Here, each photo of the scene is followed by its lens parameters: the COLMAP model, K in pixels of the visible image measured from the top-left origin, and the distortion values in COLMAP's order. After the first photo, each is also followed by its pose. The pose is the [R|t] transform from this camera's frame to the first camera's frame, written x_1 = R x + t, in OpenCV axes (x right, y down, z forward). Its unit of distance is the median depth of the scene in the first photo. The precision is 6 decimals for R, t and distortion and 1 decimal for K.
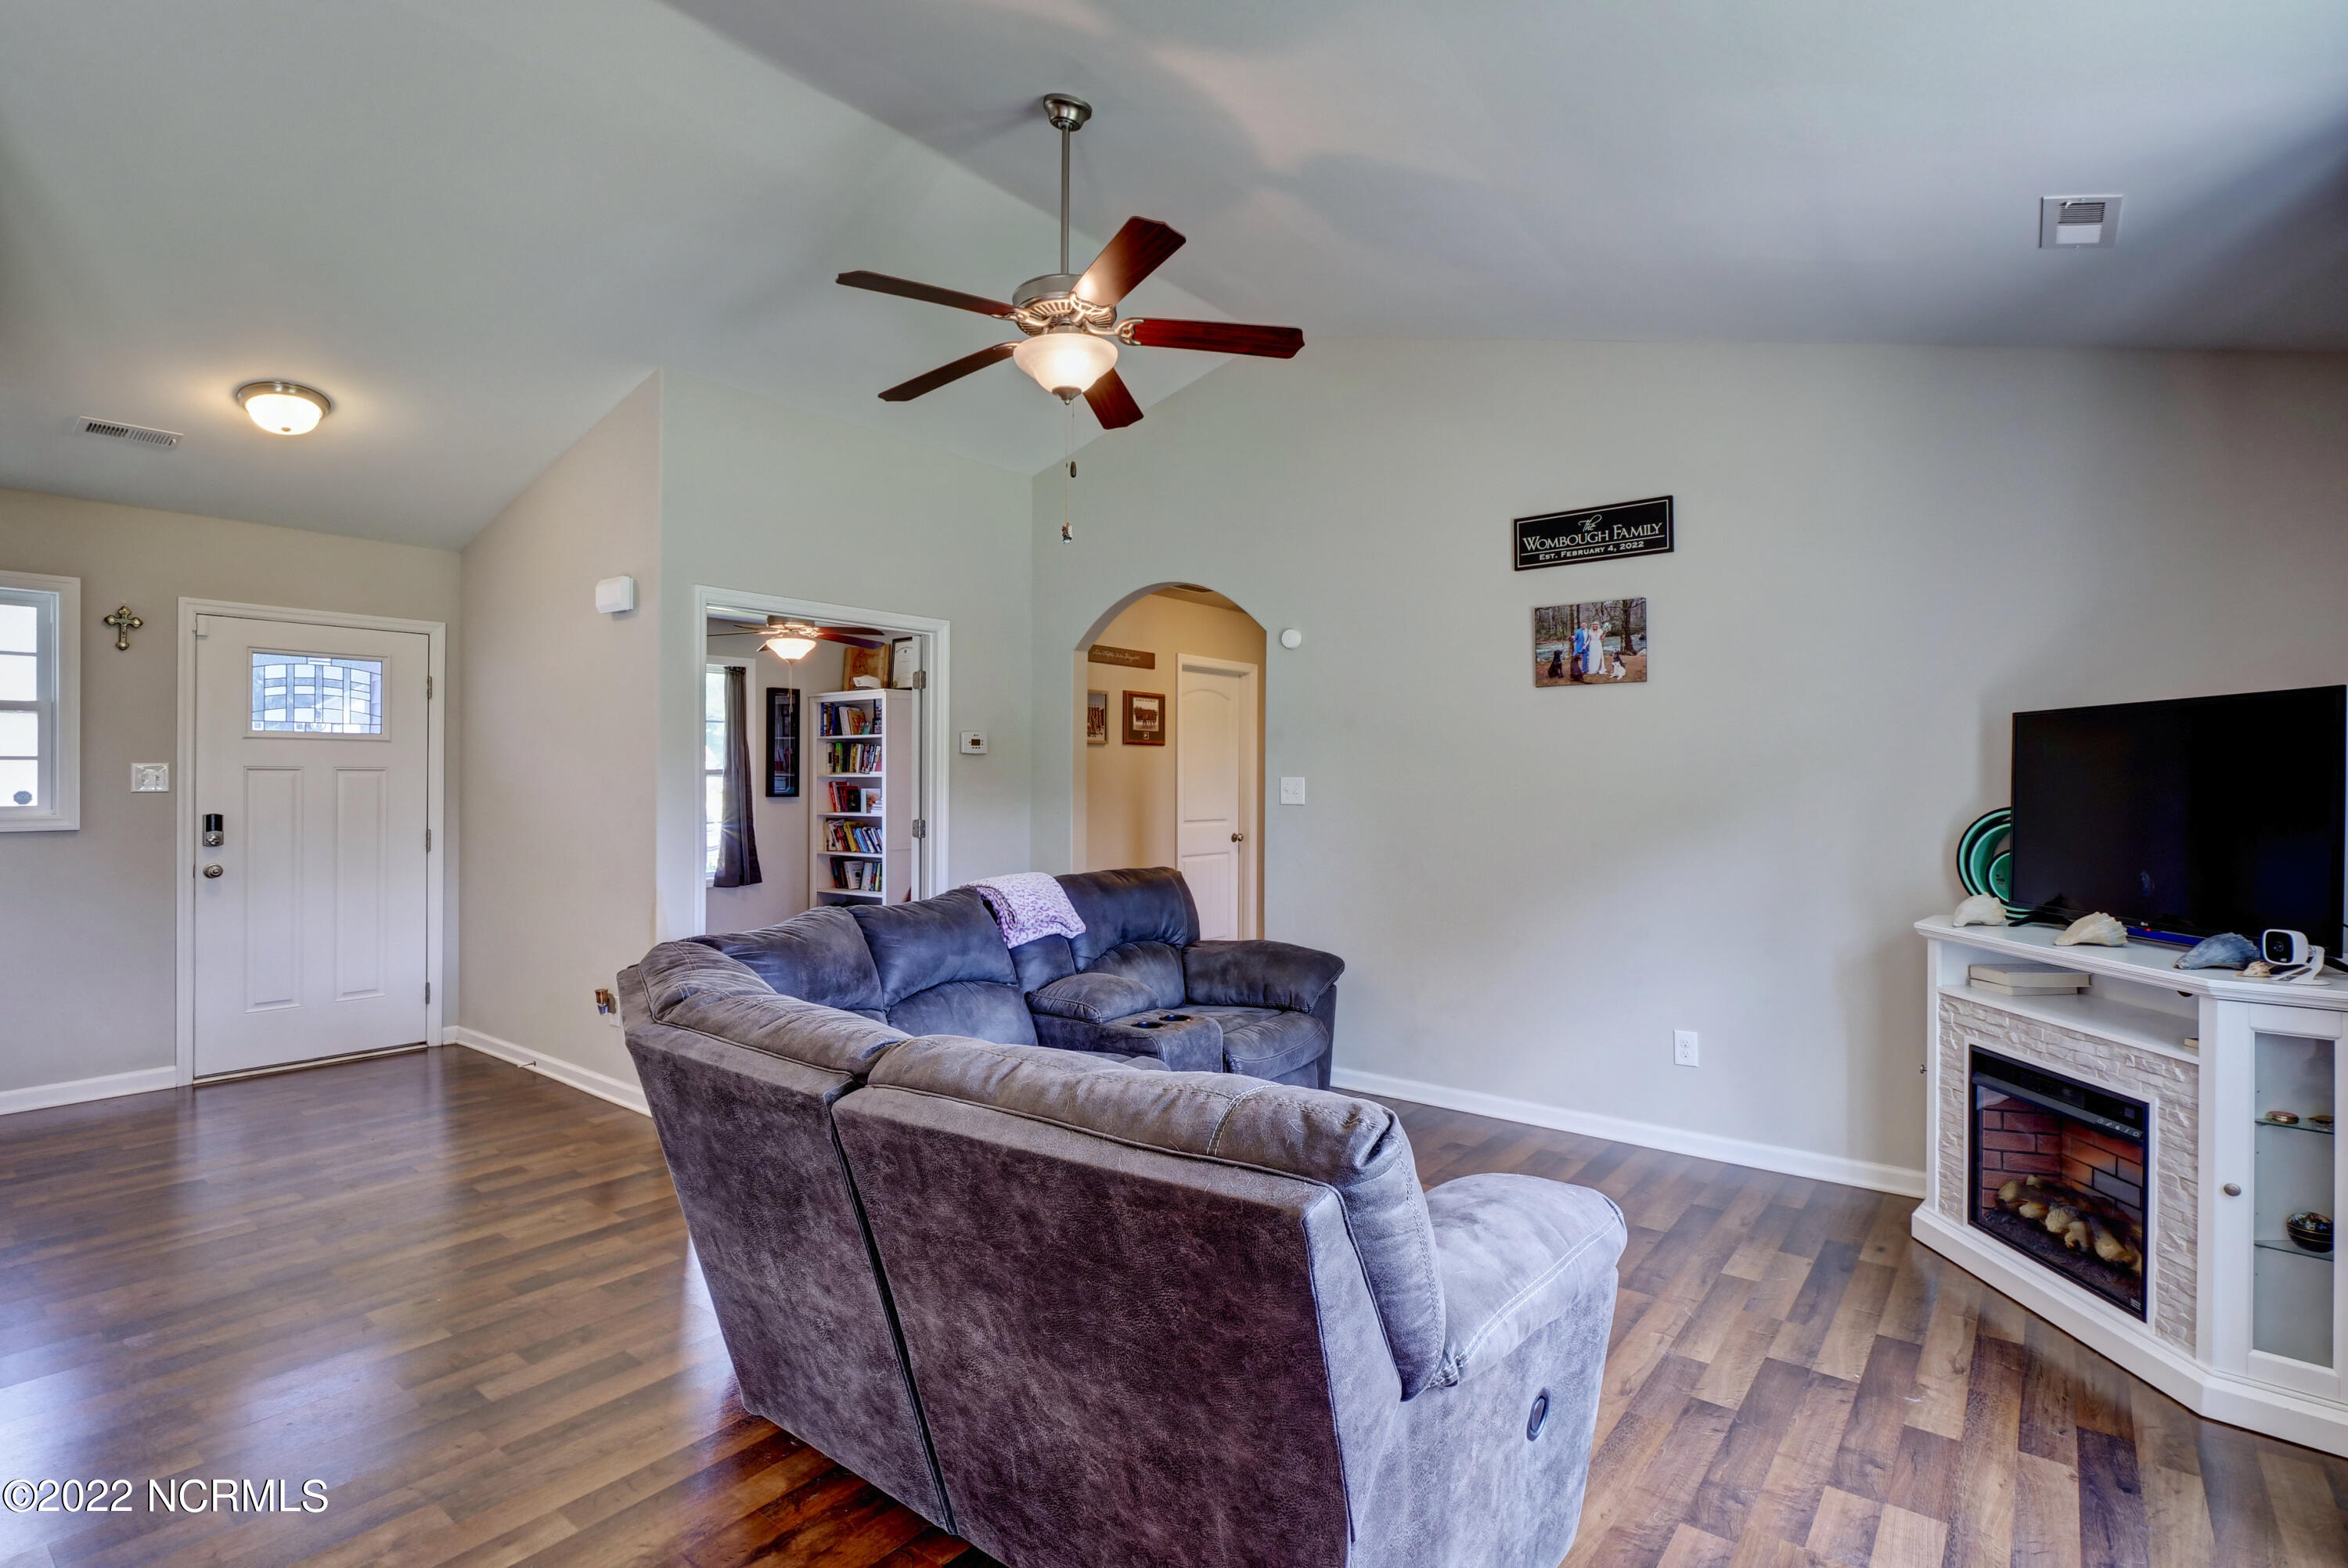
lens RADIAL K [[1137.7, 0, 1166.2], [0, 1137.7, 780.9], [0, 0, 1]] dist [-0.006467, -0.004478]
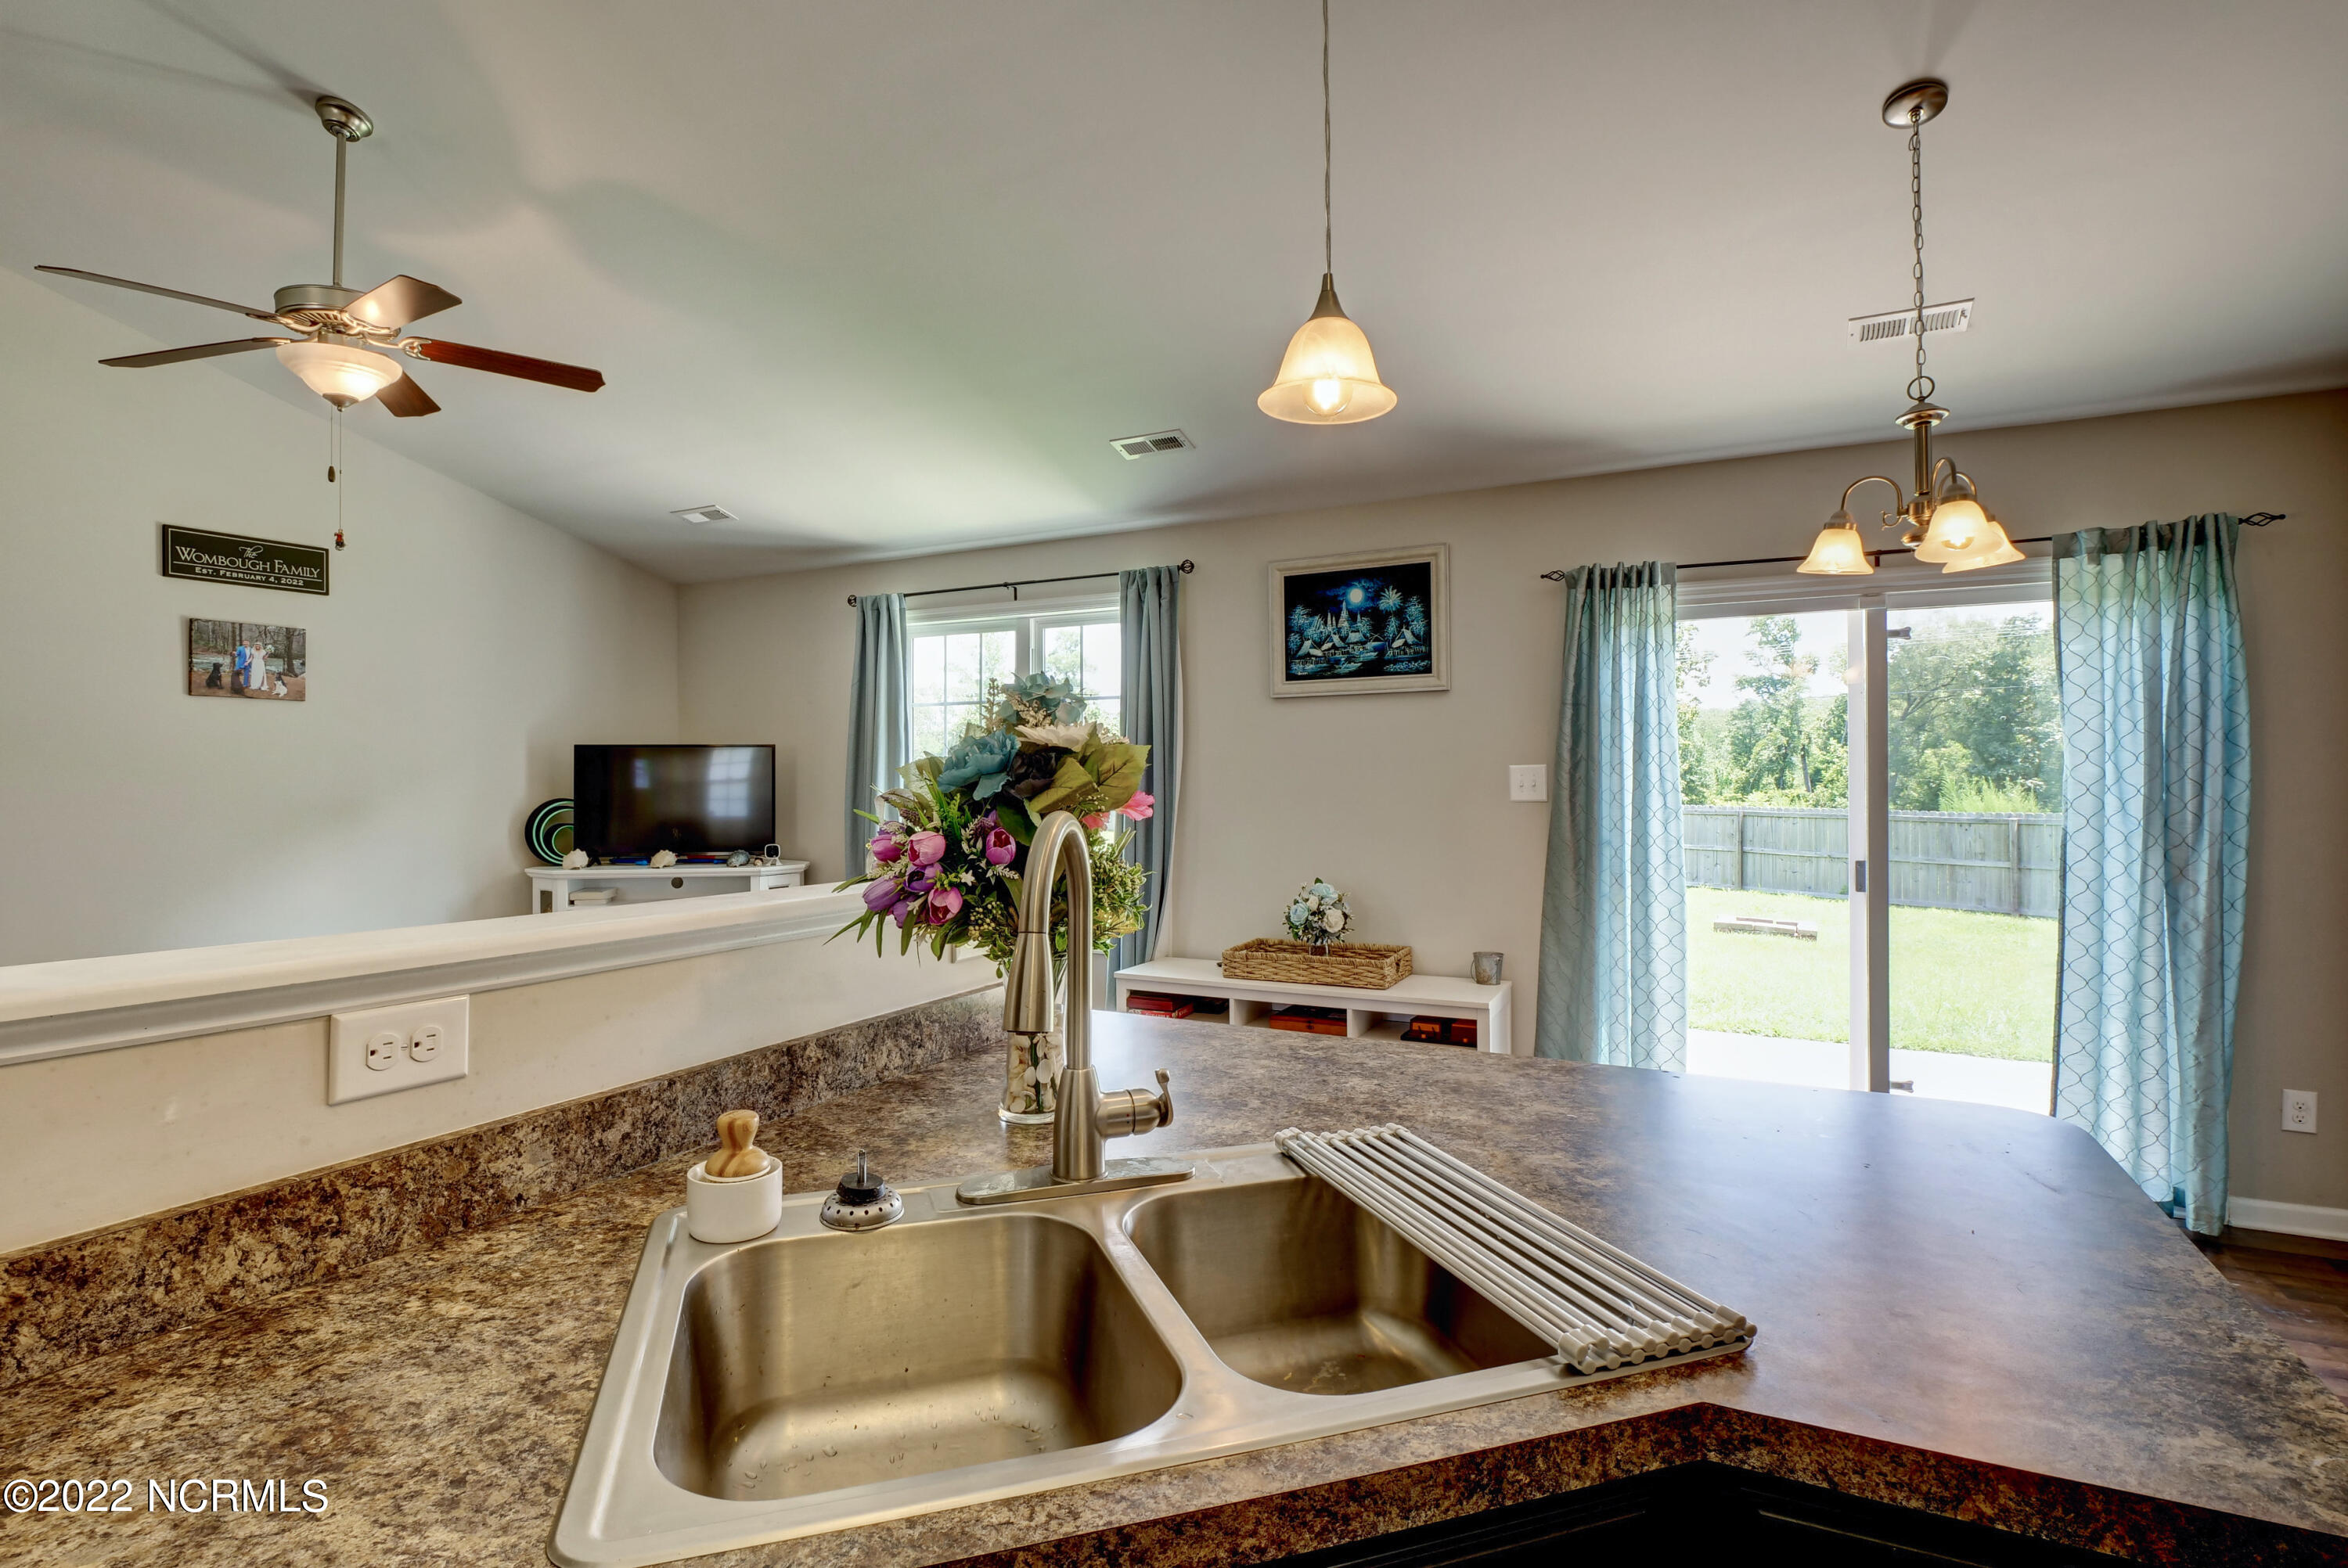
lens RADIAL K [[1137.7, 0, 1160.9], [0, 1137.7, 773.6], [0, 0, 1]] dist [-0.006467, -0.004478]
pose [[-0.183648, 0.004089, 0.982984, -1.106064], [0.005995, 0.999977, -0.003039, -0.005247], [-0.982974, 0.005335, -0.183668, 0.438246]]
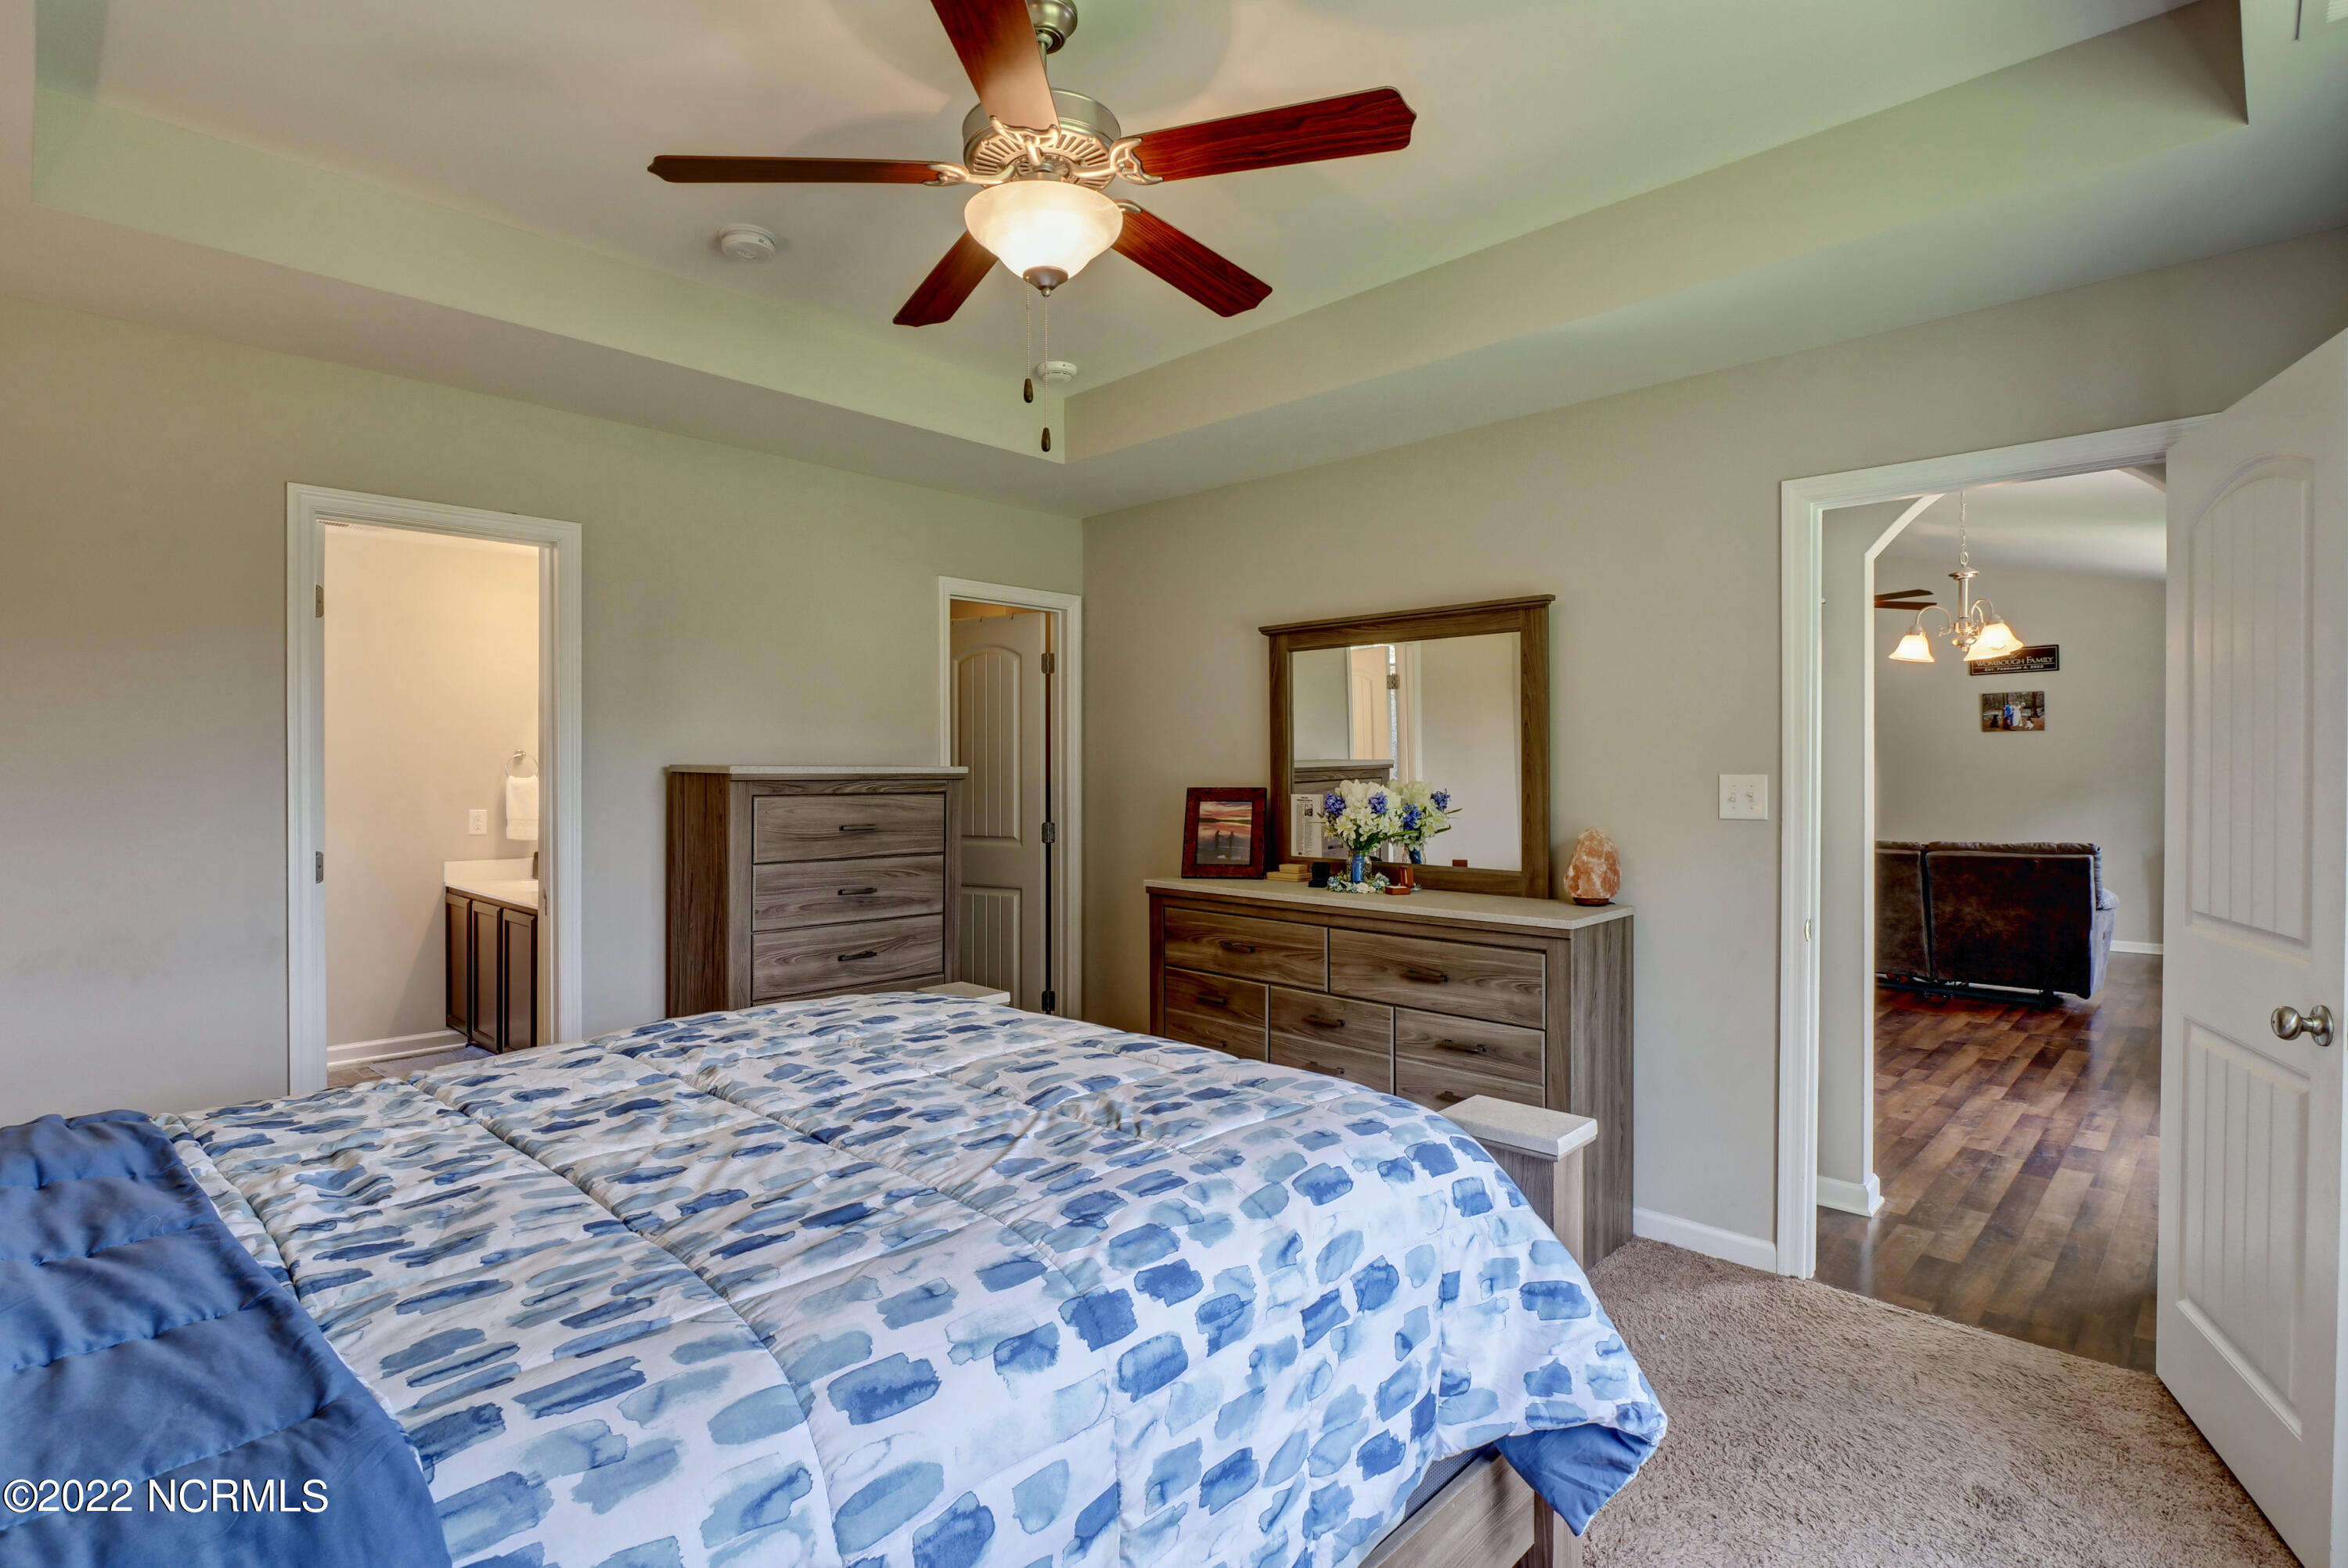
lens RADIAL K [[1137.7, 0, 1197.3], [0, 1137.7, 777.5], [0, 0, 1]] dist [-0.006467, -0.004478]
pose [[0.995543, -0.000138, -0.094308, -1.210609], [0.000118, 1.000000, -0.000214, 0.002026], [0.094308, 0.000202, 0.995543, -1.596660]]
